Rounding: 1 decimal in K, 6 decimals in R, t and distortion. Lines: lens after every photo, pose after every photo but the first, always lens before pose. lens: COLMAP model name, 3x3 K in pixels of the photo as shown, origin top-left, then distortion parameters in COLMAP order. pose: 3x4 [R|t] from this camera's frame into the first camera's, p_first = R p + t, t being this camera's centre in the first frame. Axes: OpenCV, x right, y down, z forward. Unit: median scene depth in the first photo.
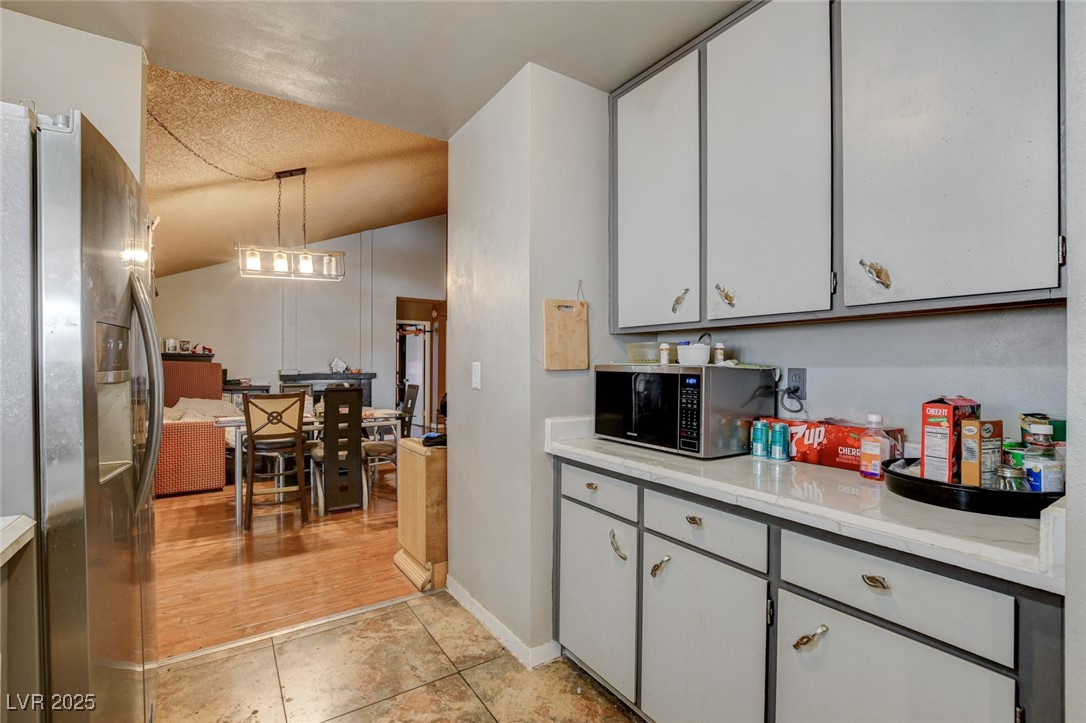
lens RADIAL K [[484.0, 0, 549.7], [0, 484.0, 364.1], [0, 0, 1]] dist [-0.023970, 0.002271]
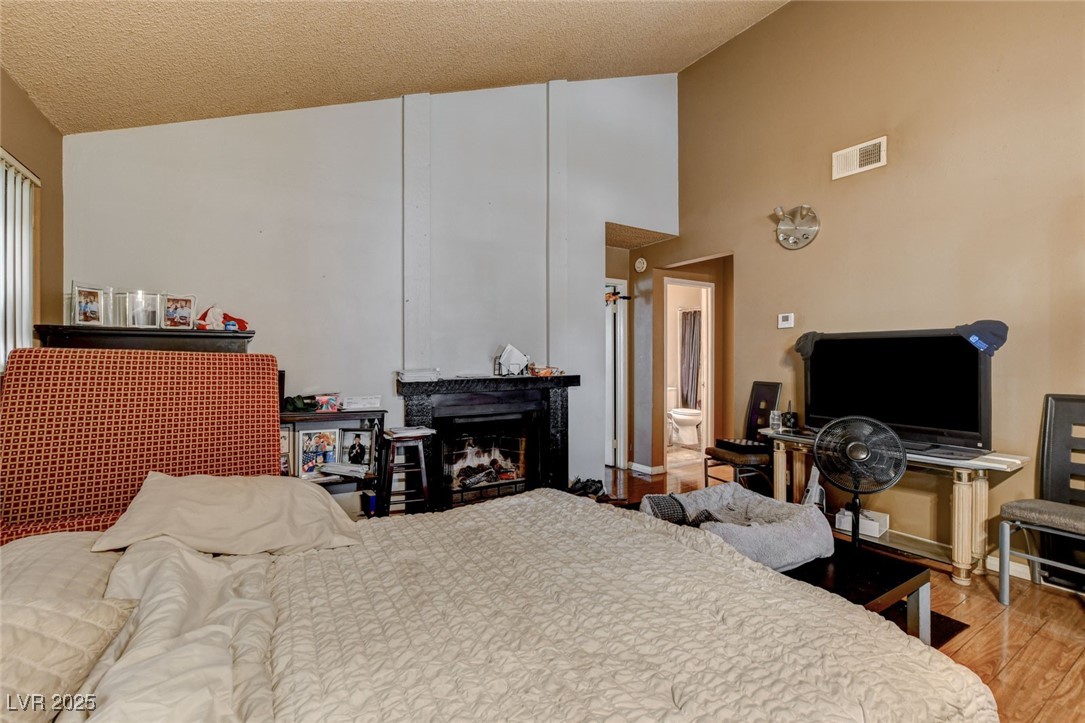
lens RADIAL K [[483.6, 0, 548.8], [0, 483.6, 358.5], [0, 0, 1]] dist [-0.023970, 0.002271]
pose [[0.999252, -0.003406, -0.038527, -0.778766], [0.003622, 0.999978, 0.005547, -0.001448], [0.038507, -0.005683, 0.999242, 1.084232]]
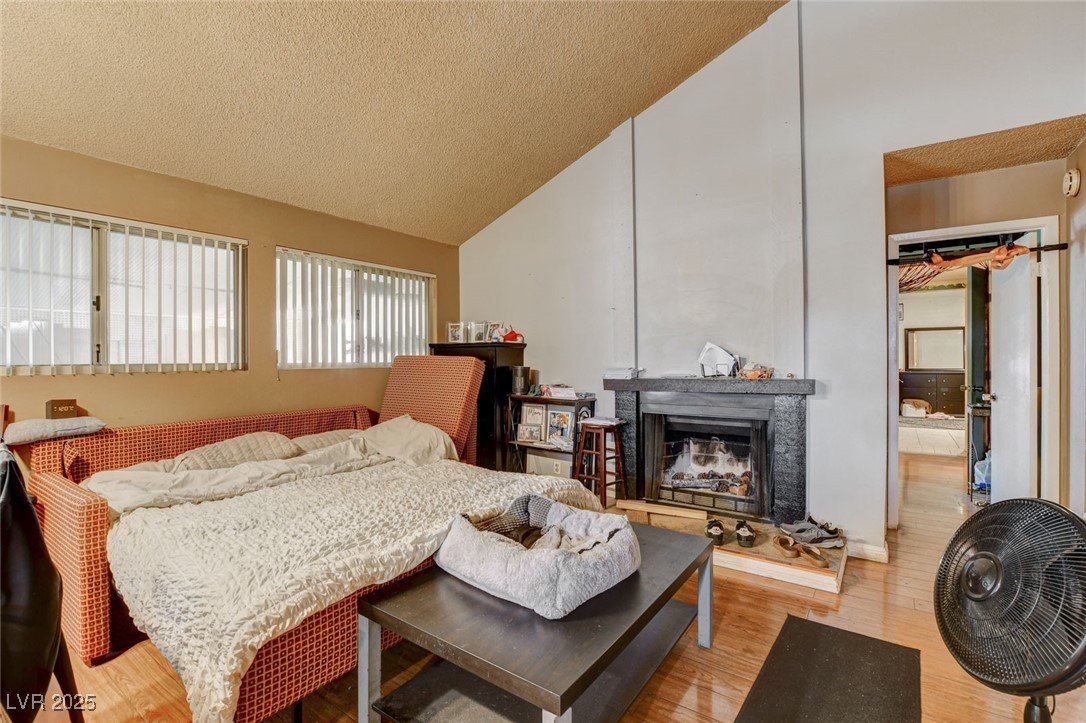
lens RADIAL K [[484.0, 0, 542.5], [0, 484.0, 362.9], [0, 0, 1]] dist [-0.023970, 0.002271]
pose [[0.355204, -0.000704, -0.934789, -0.203069], [0.010245, 0.999943, 0.003140, 0.006448], [0.934733, -0.010693, 0.355191, 1.430279]]
